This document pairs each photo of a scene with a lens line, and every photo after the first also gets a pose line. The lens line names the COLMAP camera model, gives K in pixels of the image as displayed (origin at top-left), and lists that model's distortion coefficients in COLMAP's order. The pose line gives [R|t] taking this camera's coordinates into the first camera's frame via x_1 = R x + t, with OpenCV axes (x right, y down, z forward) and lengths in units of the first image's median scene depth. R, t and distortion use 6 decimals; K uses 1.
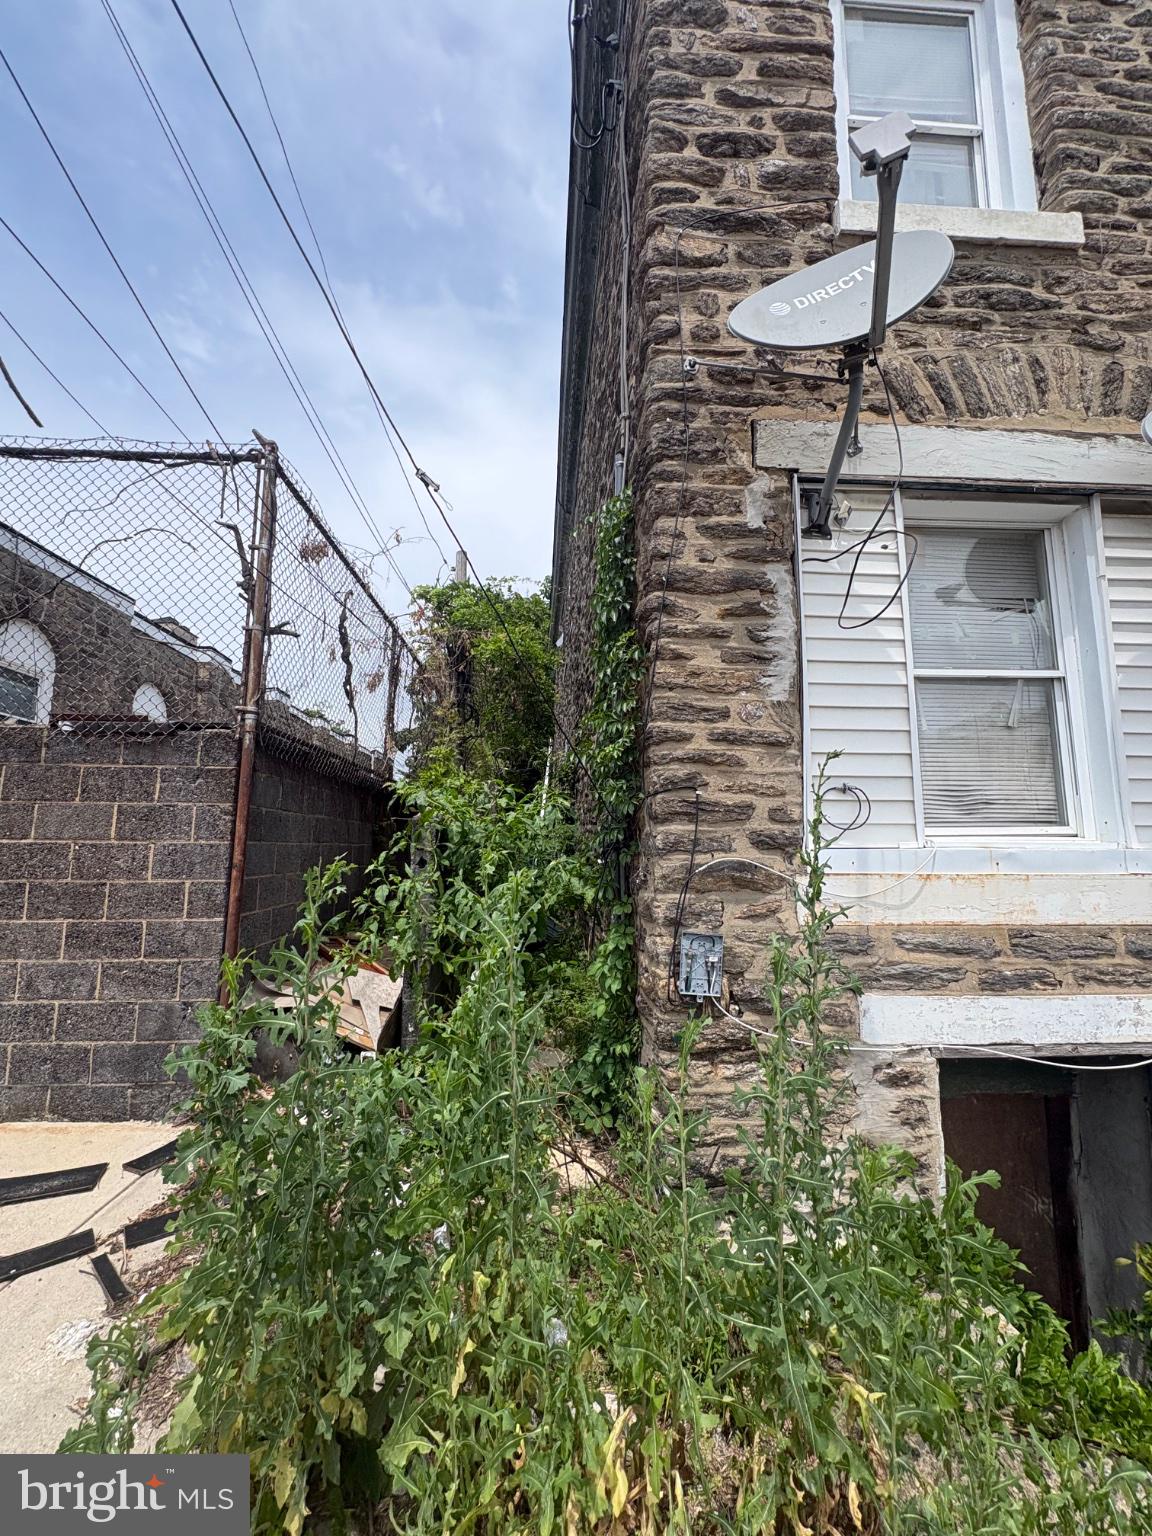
lens RADIAL K [[615.2, 0, 581.9], [0, 615.2, 764.1], [0, 0, 1]] dist [0.001509, 0.000129]
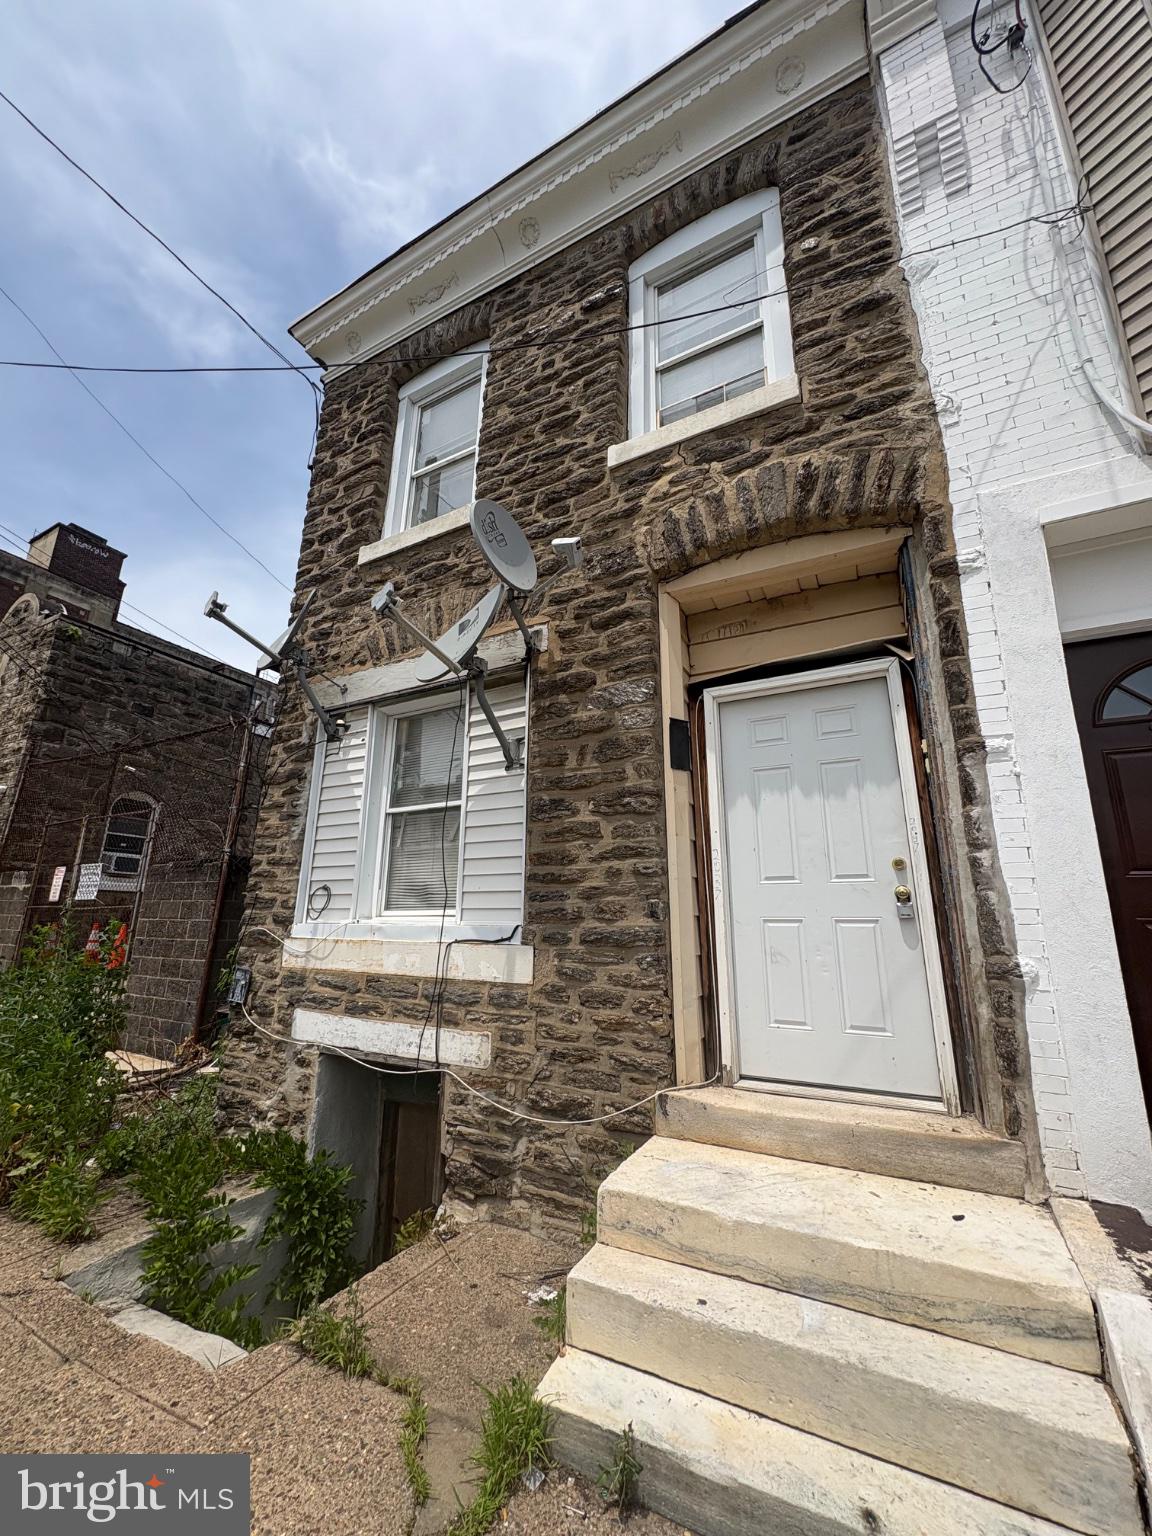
lens RADIAL K [[615.2, 0, 581.9], [0, 615.2, 764.1], [0, 0, 1]] dist [0.001509, 0.000129]
pose [[0.842655, -0.130454, -0.522413, 2.058546], [0.057404, 0.986443, -0.153736, 0.004845], [0.535386, 0.099558, 0.838719, -0.091179]]
